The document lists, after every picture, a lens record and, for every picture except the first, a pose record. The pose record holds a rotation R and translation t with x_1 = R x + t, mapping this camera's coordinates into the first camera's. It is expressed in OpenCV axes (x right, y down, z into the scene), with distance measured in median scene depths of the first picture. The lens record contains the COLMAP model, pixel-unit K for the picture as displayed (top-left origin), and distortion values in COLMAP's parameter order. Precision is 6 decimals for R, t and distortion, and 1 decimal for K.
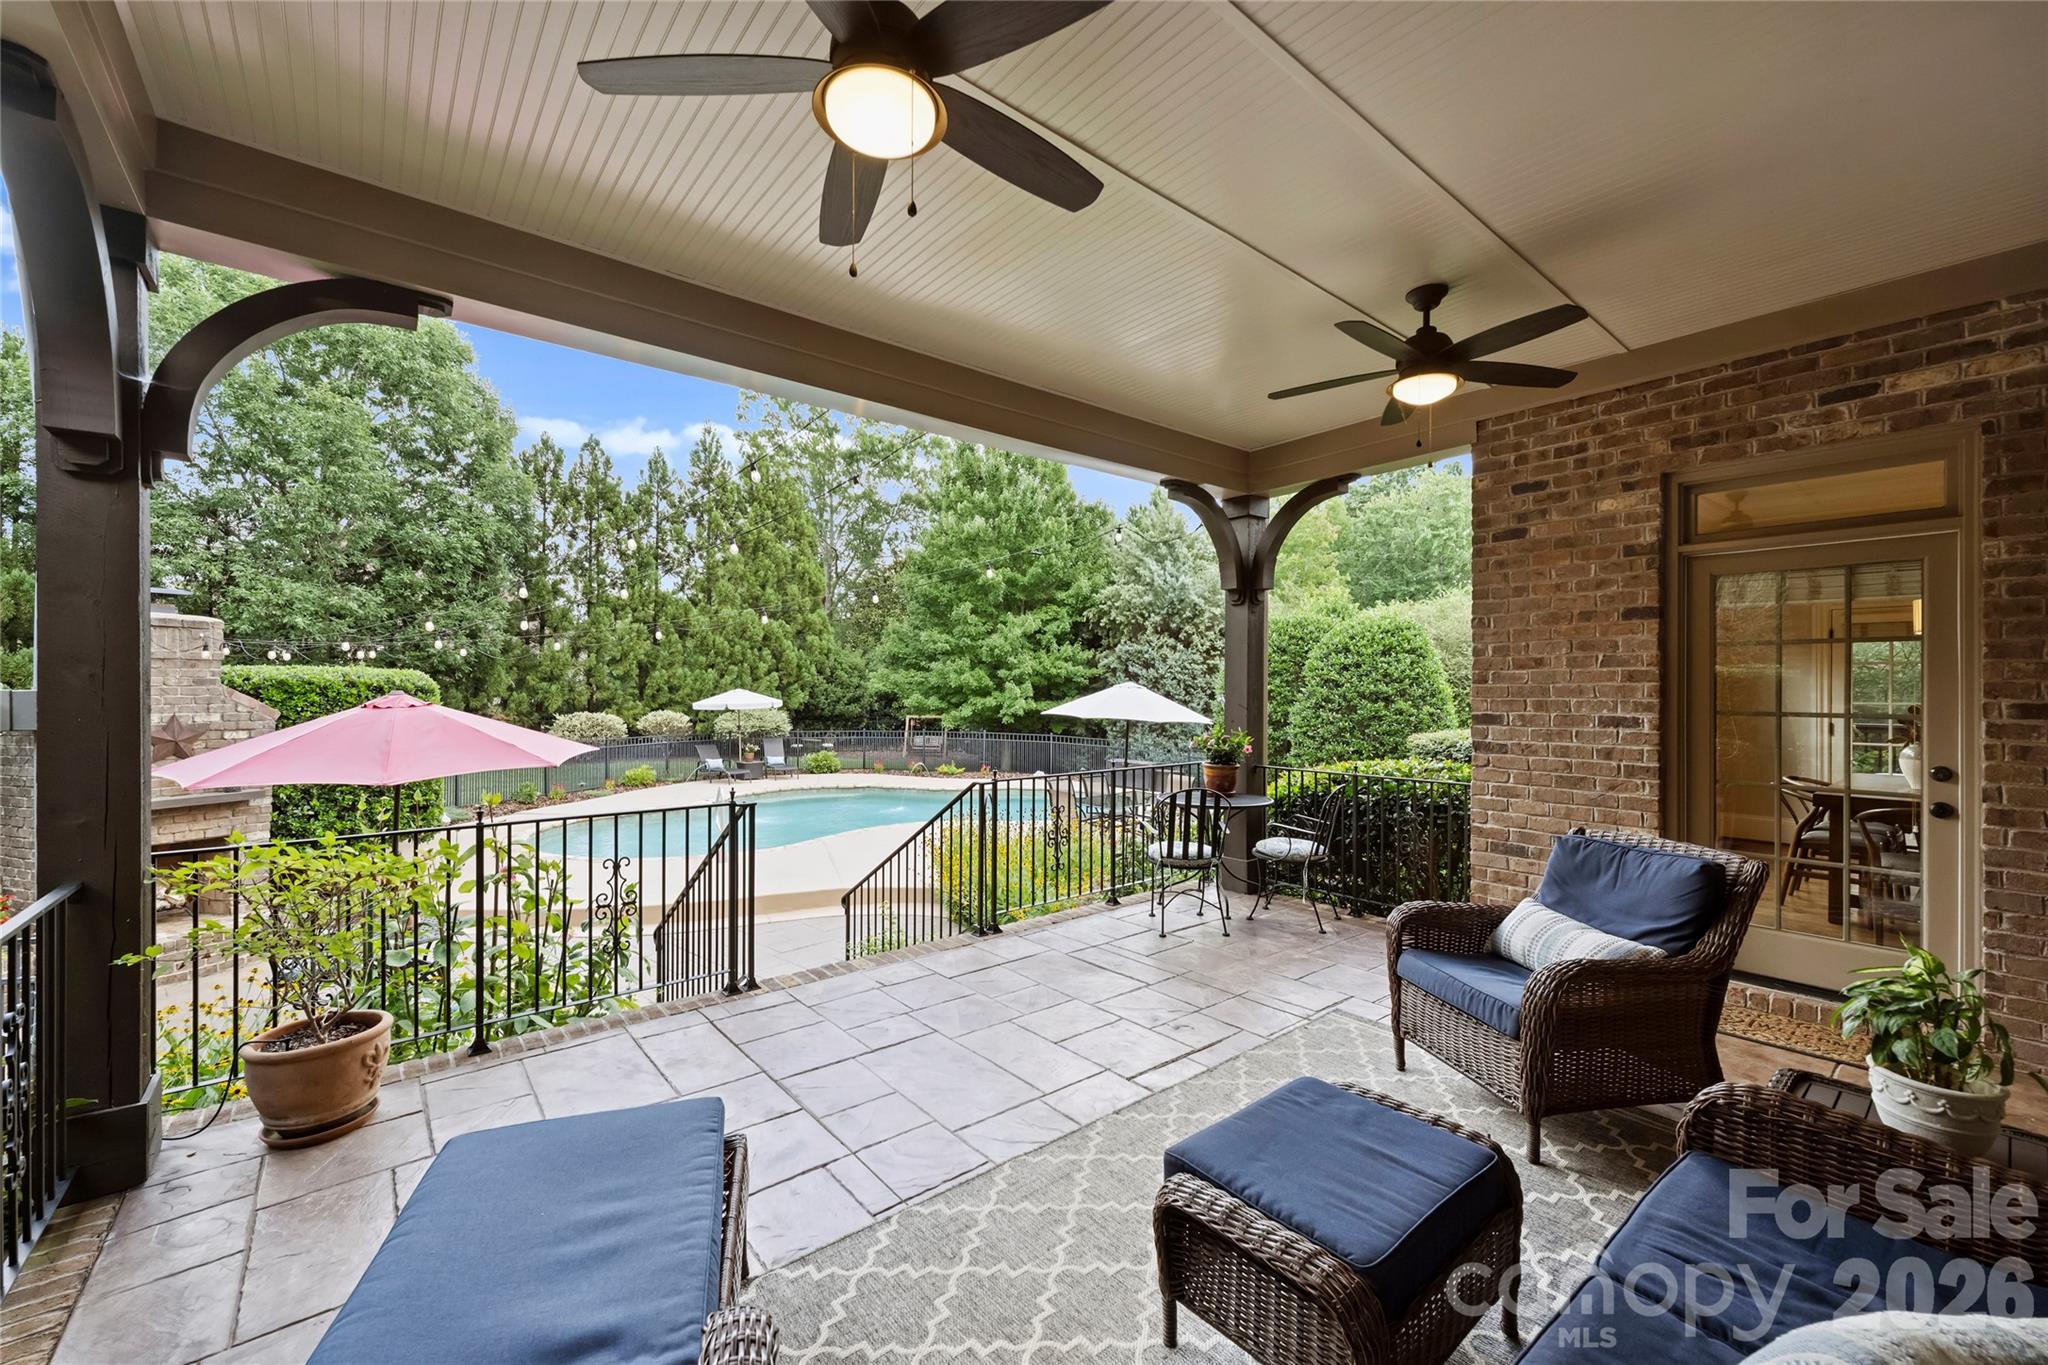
lens RADIAL K [[820.2, 0, 1024.0], [0, 820.2, 682.5], [0, 0, 1]] dist [-0.000092, 0.000009]
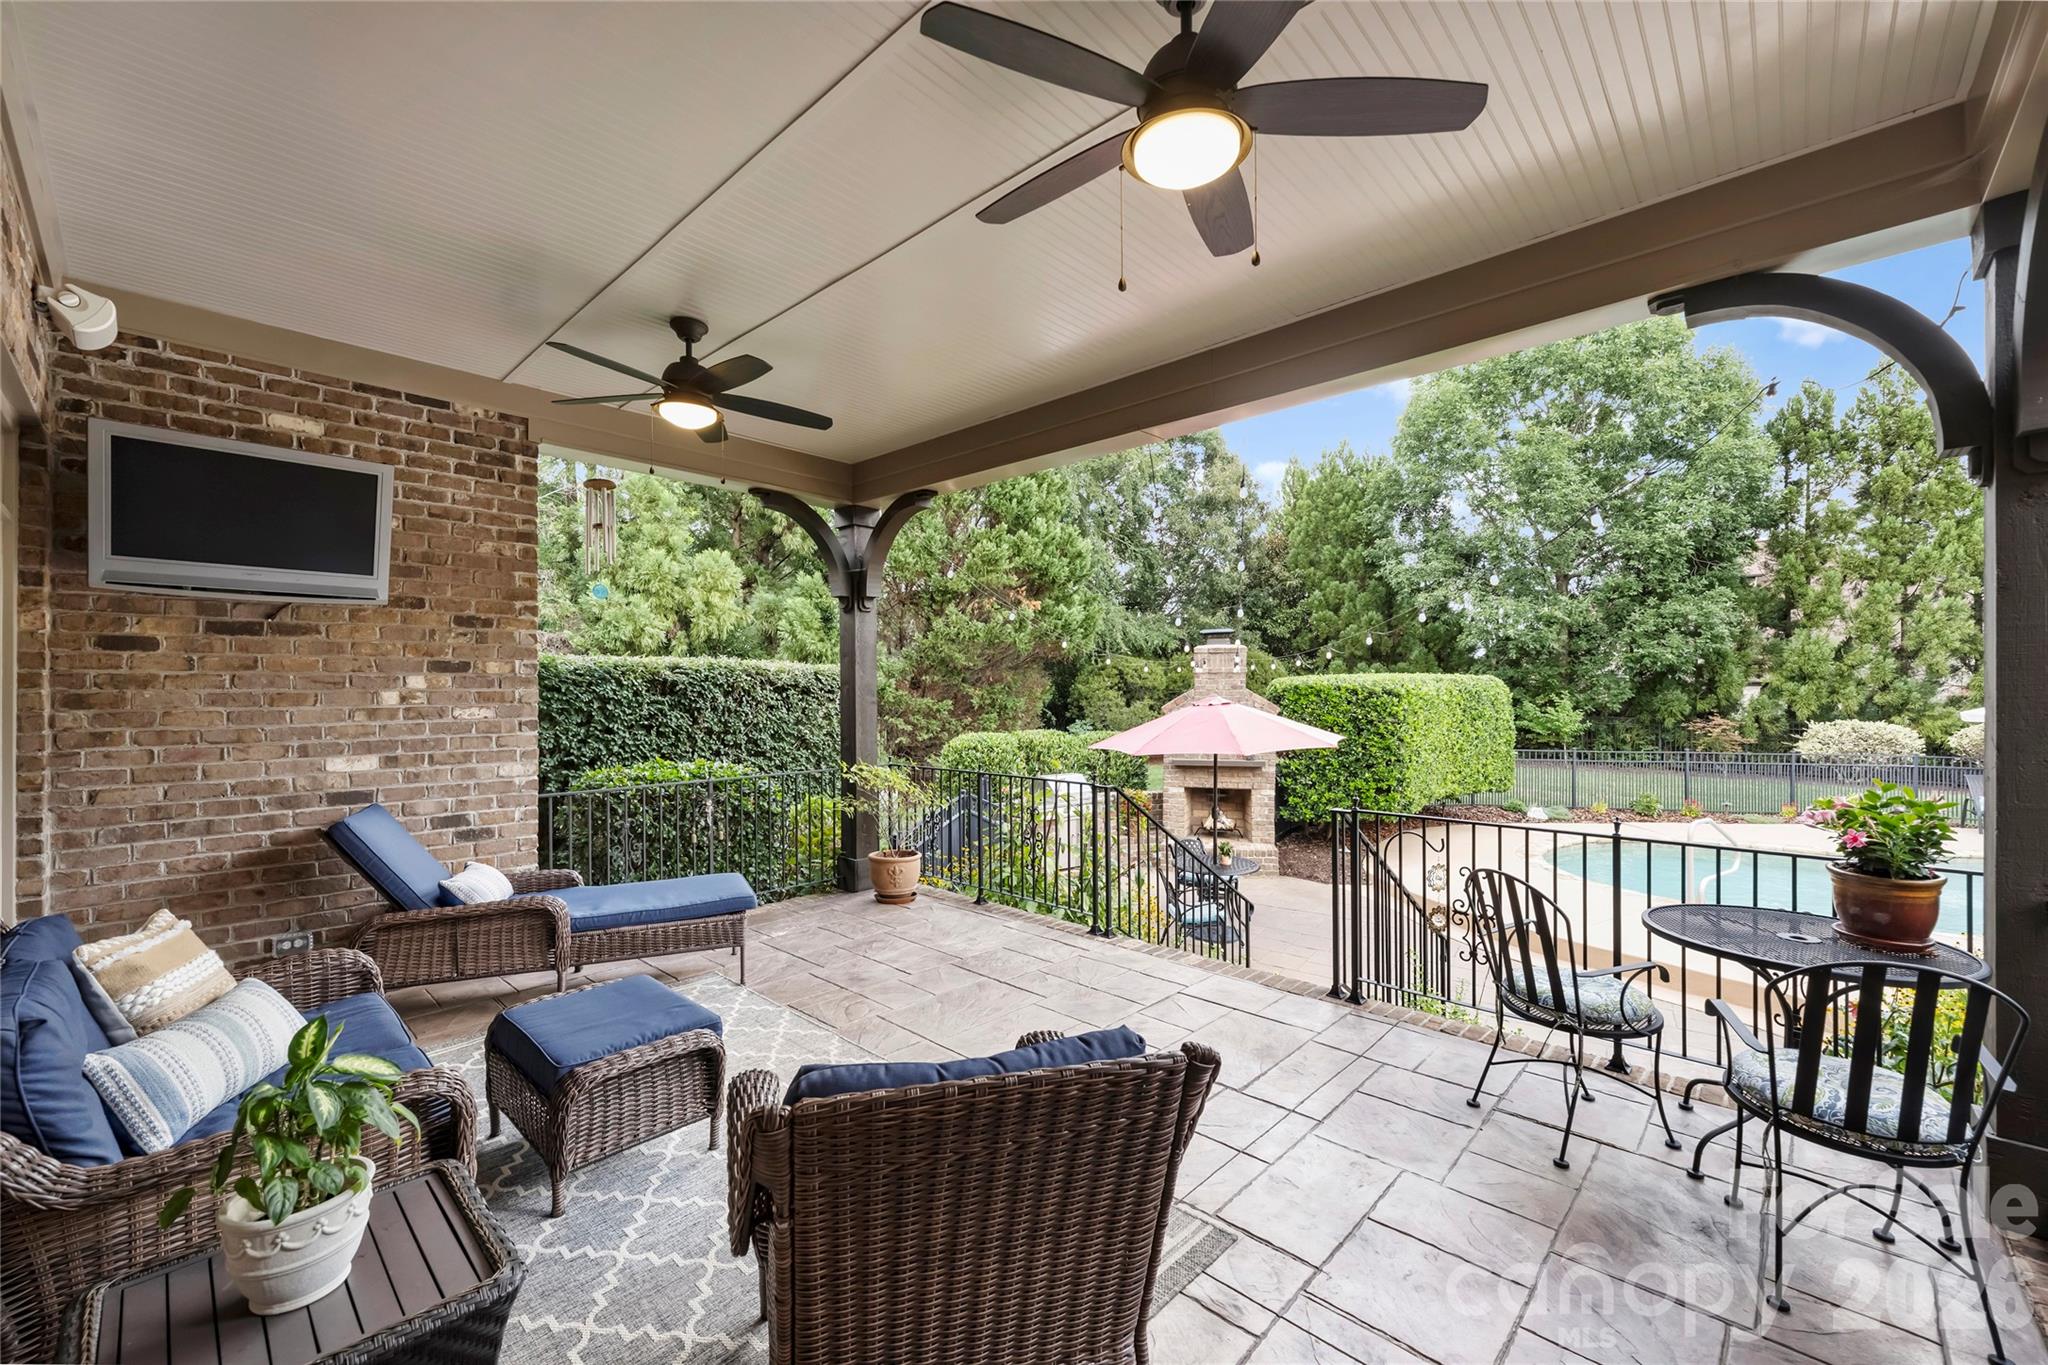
lens RADIAL K [[820.2, 0, 1024.0], [0, 820.2, 682.5], [0, 0, 1]] dist [-0.000092, 0.000009]
pose [[0.132076, -0.006317, -0.991219, 0.694092], [0.005989, 0.999967, -0.005575, -0.000397], [0.991222, -0.005200, 0.132109, 0.571919]]
